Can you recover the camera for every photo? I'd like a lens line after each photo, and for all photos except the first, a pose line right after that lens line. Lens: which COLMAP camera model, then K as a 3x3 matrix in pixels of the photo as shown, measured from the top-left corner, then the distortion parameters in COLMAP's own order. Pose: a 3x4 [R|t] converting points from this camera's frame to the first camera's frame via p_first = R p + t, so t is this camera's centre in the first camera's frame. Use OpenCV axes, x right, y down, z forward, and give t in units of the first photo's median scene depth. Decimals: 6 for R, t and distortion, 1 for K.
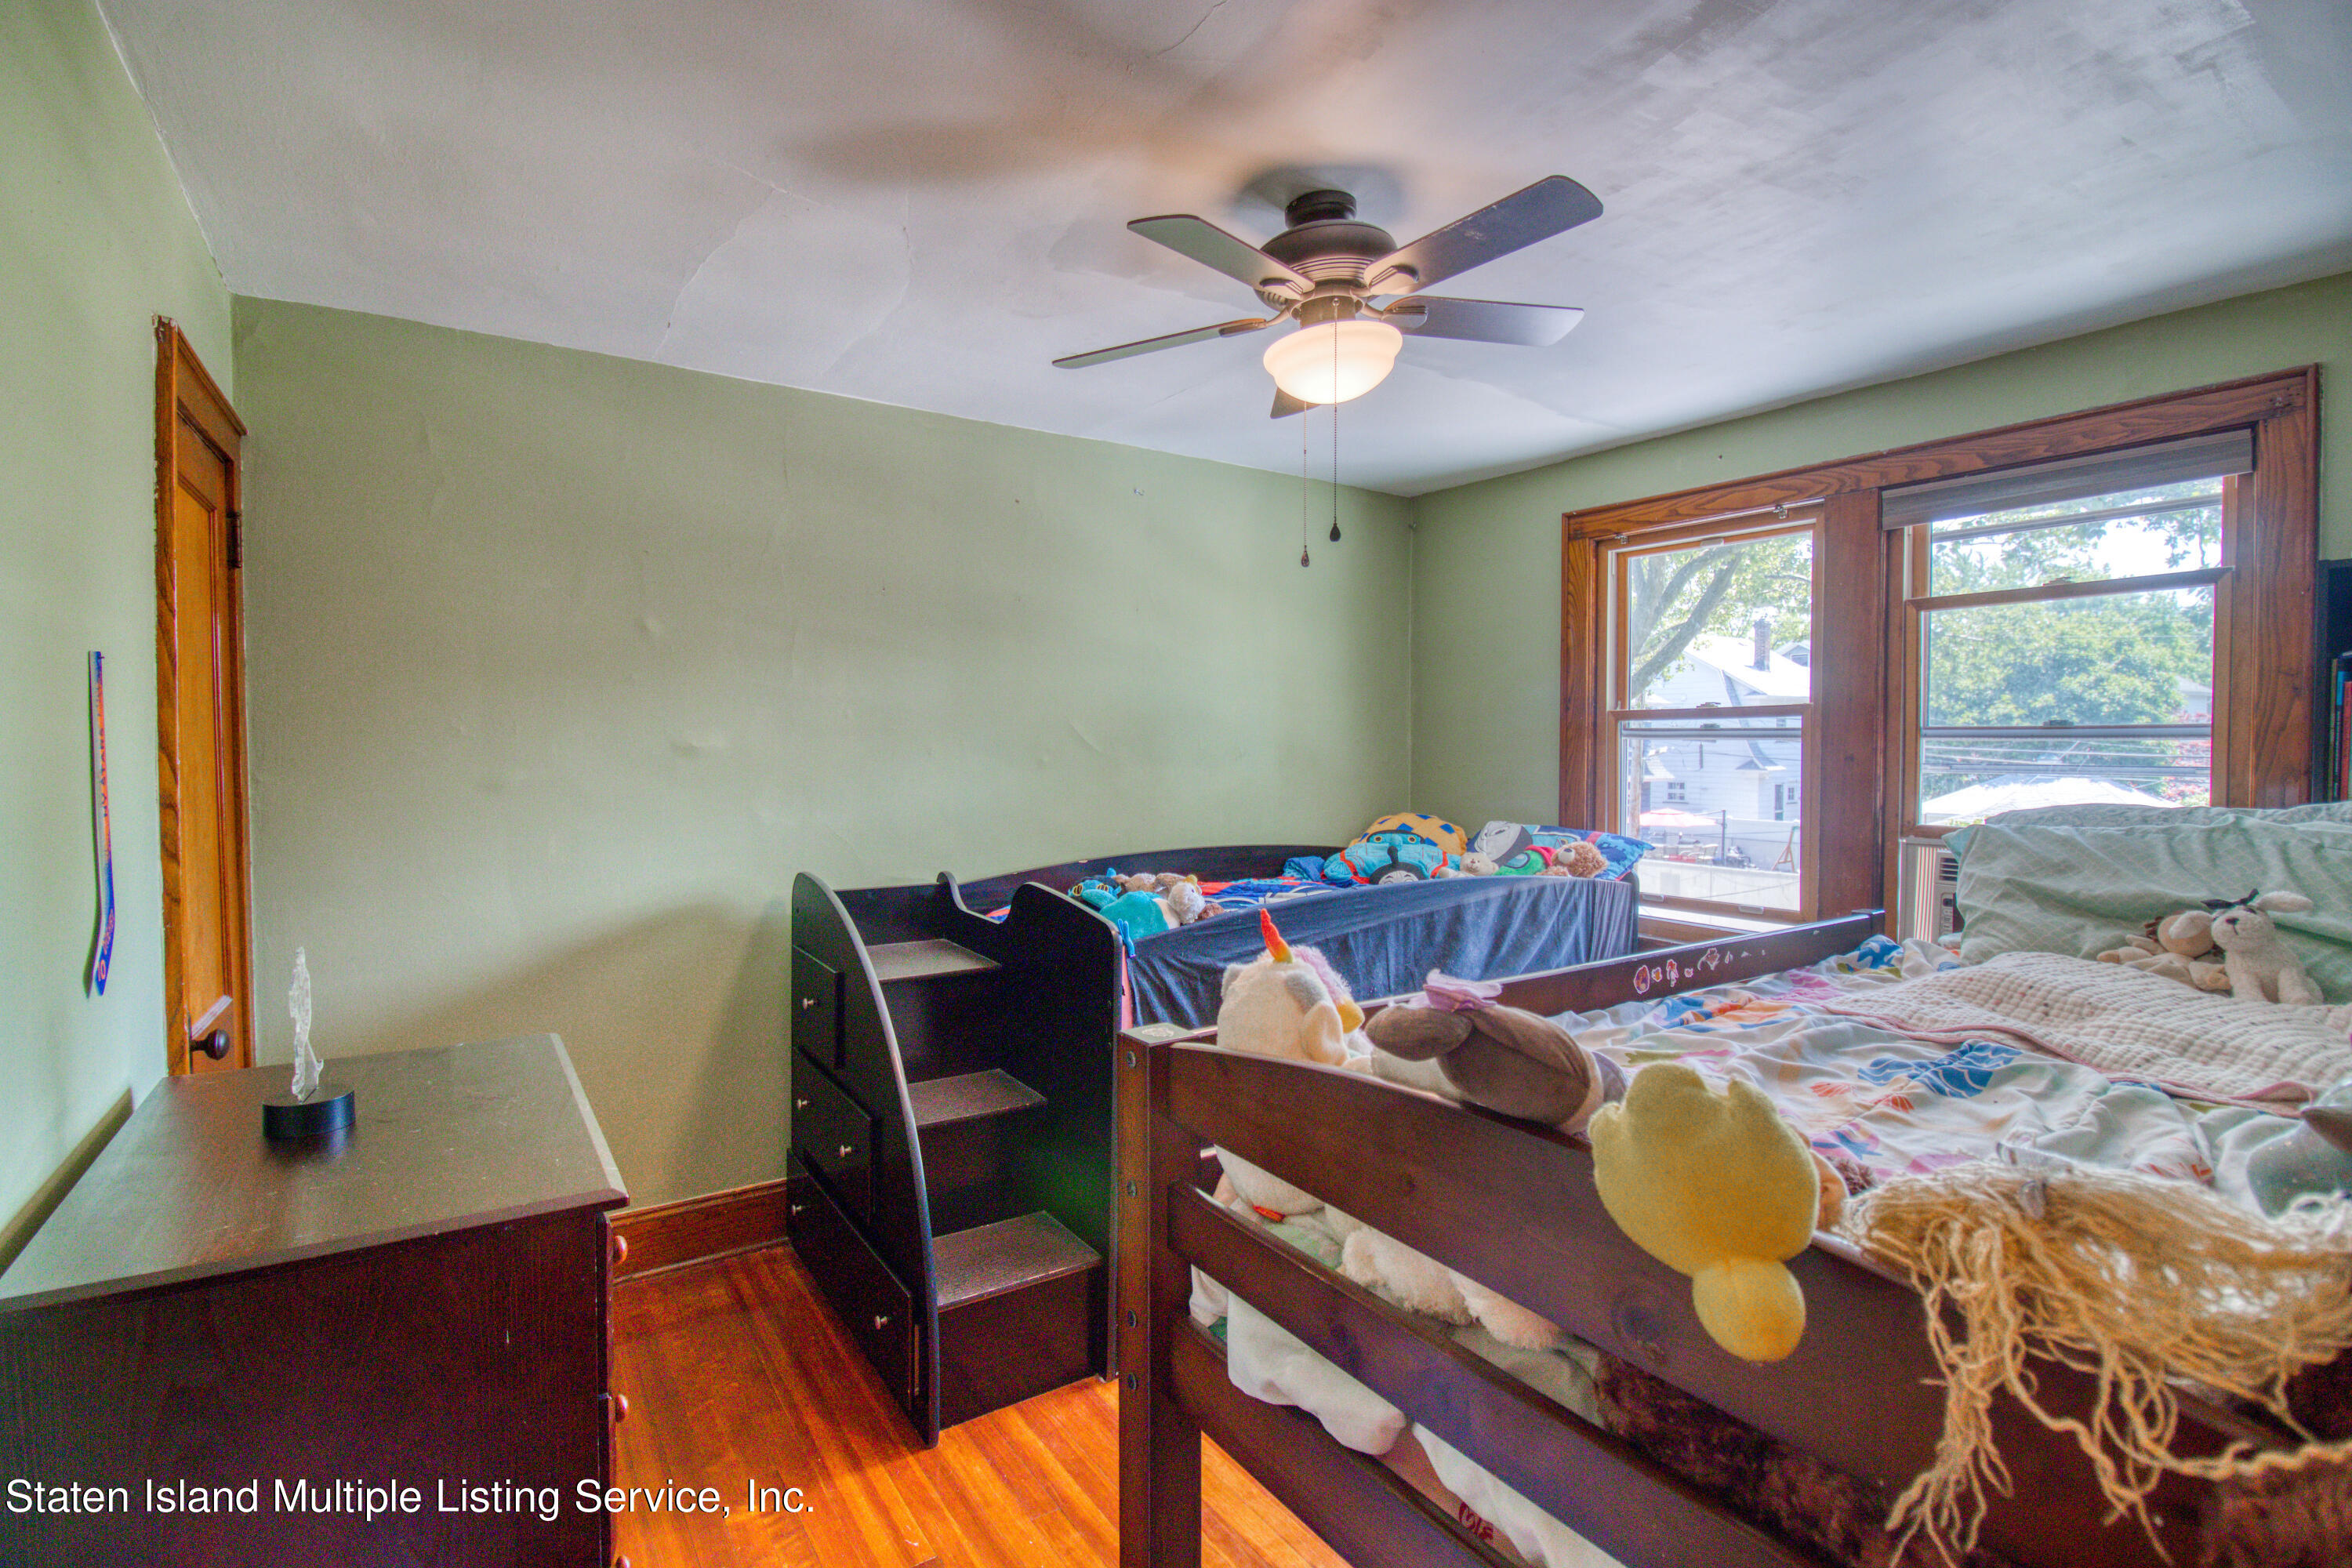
lens RADIAL K [[1119.8, 0, 1191.2], [0, 1119.8, 732.7], [0, 0, 1]] dist [-0.004493, -0.001222]
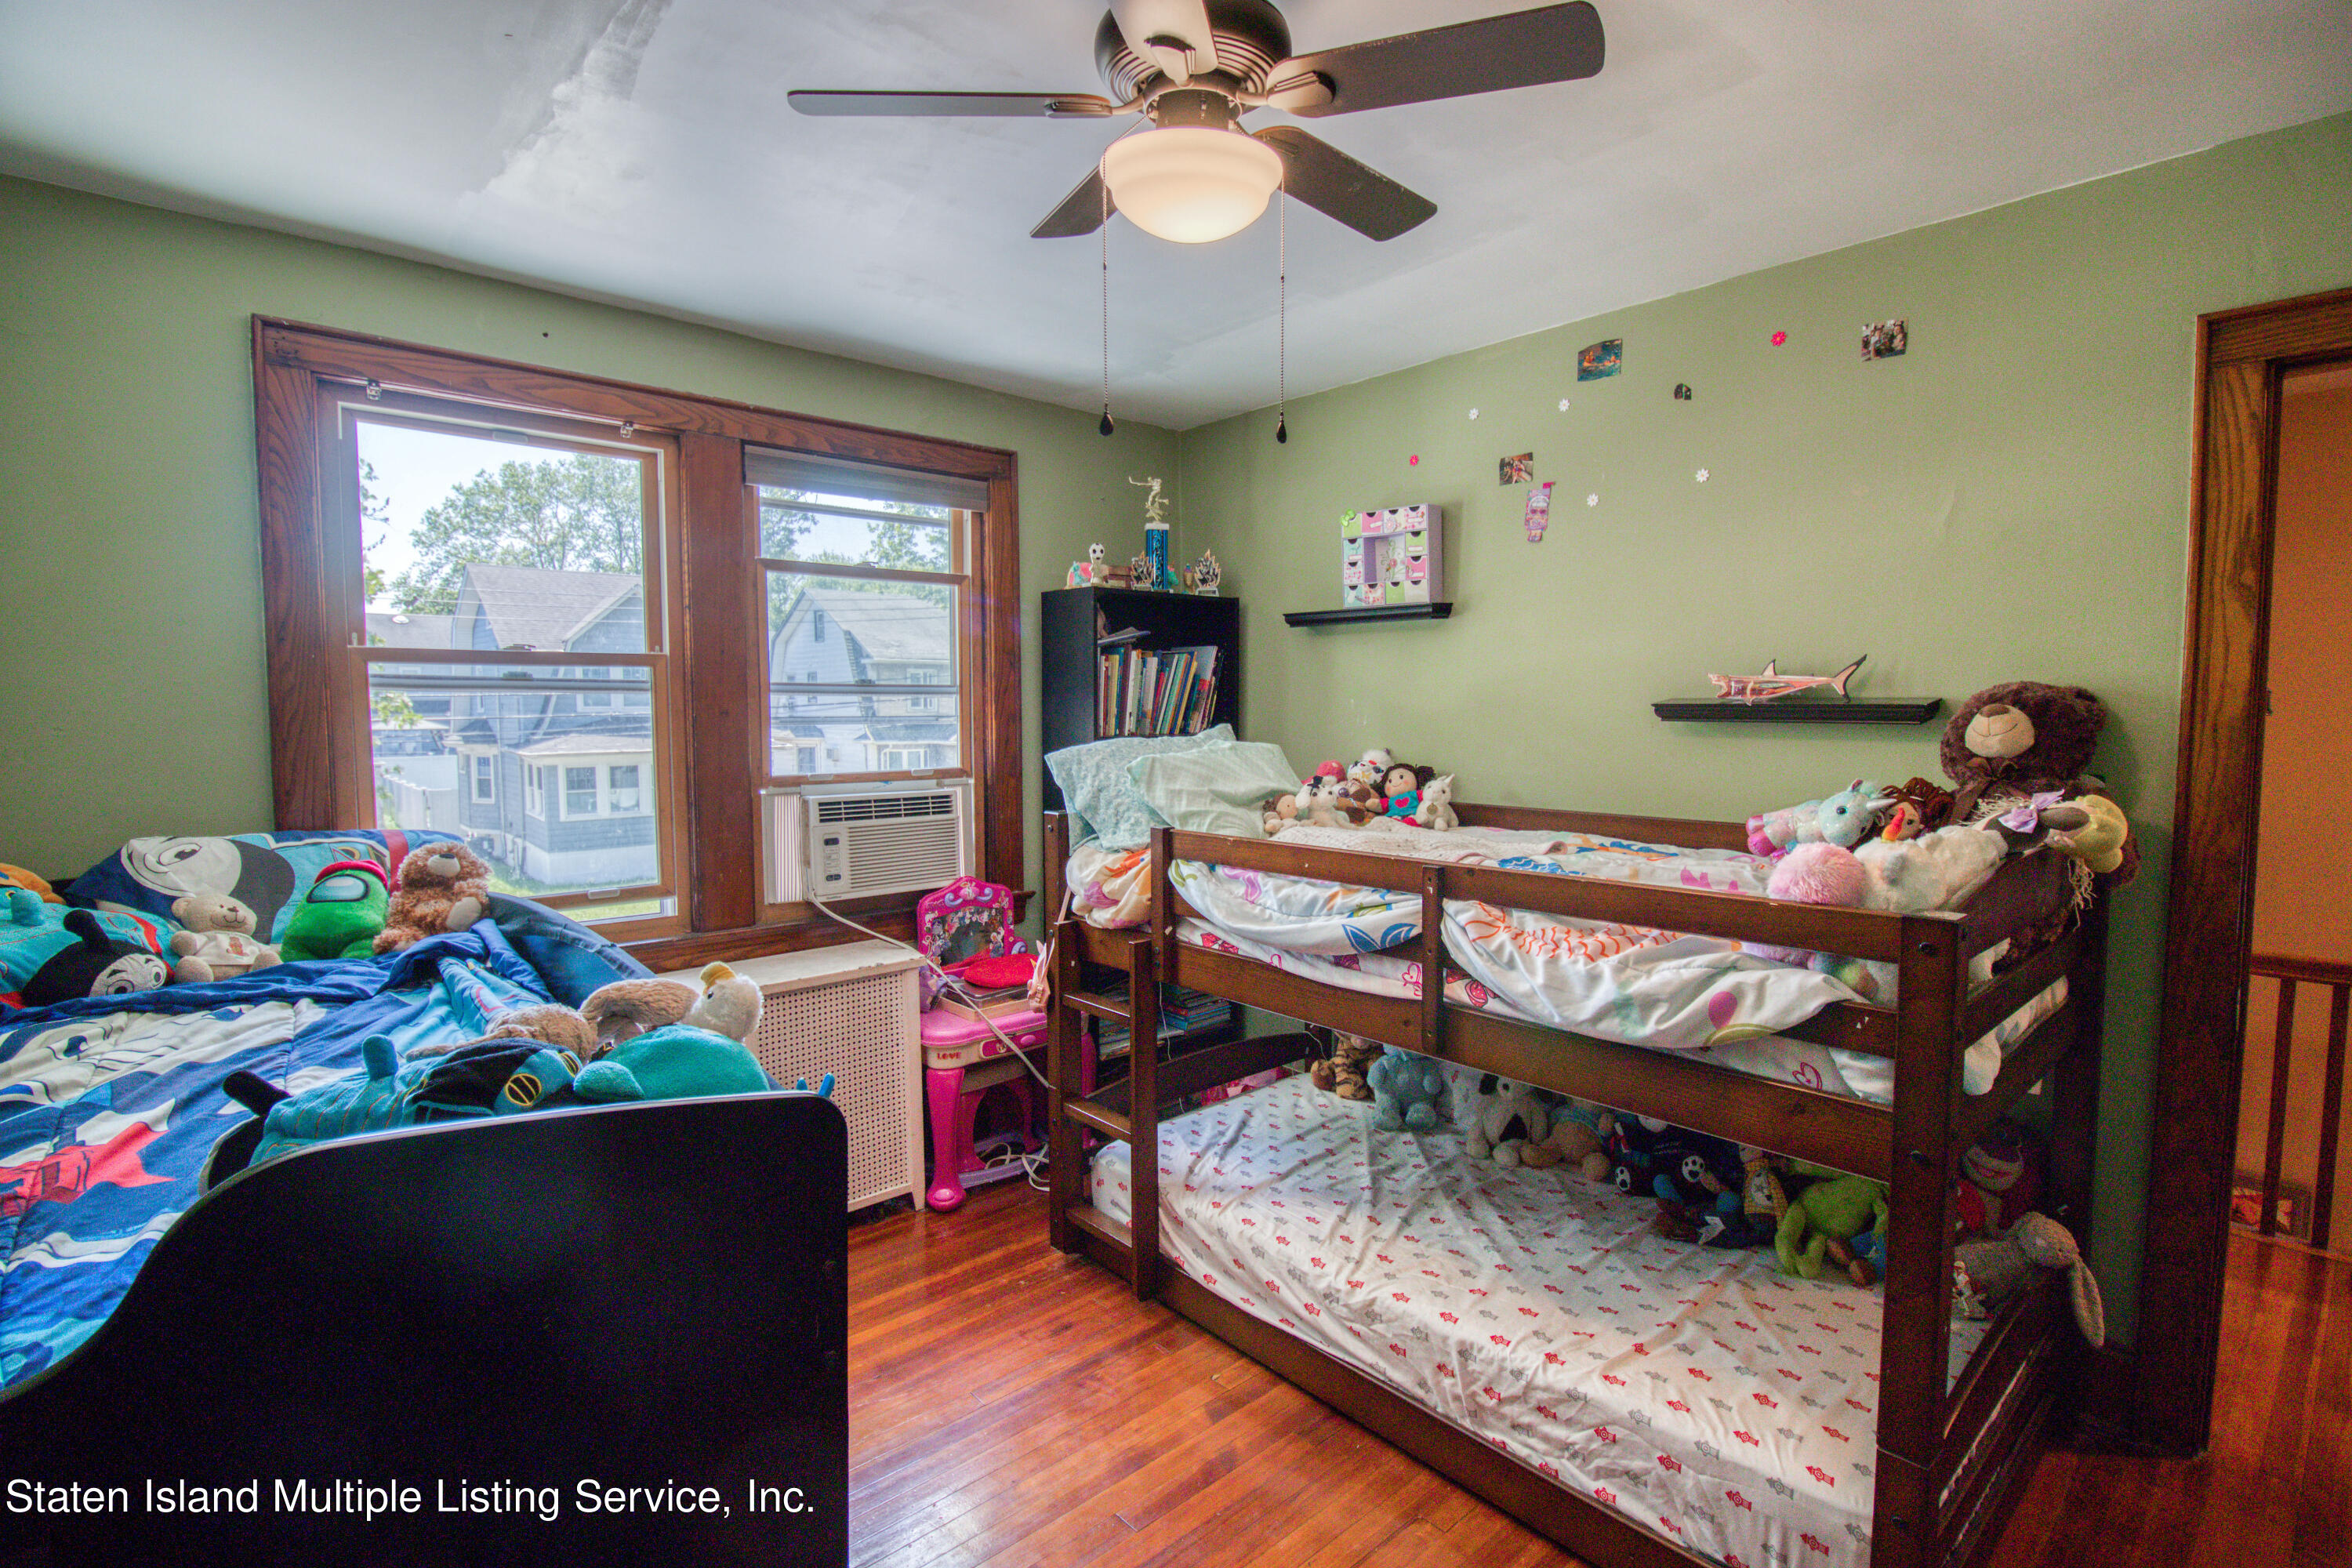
lens RADIAL K [[1098.2, 0, 1185.0], [0, 1098.2, 779.7], [0, 0, 1]] dist [0.002642, -0.013577]
pose [[-0.131271, -0.062008, 0.989405, -0.413033], [-0.005602, 0.998072, 0.061808, 0.019602], [-0.991331, 0.002571, -0.131365, 0.723743]]
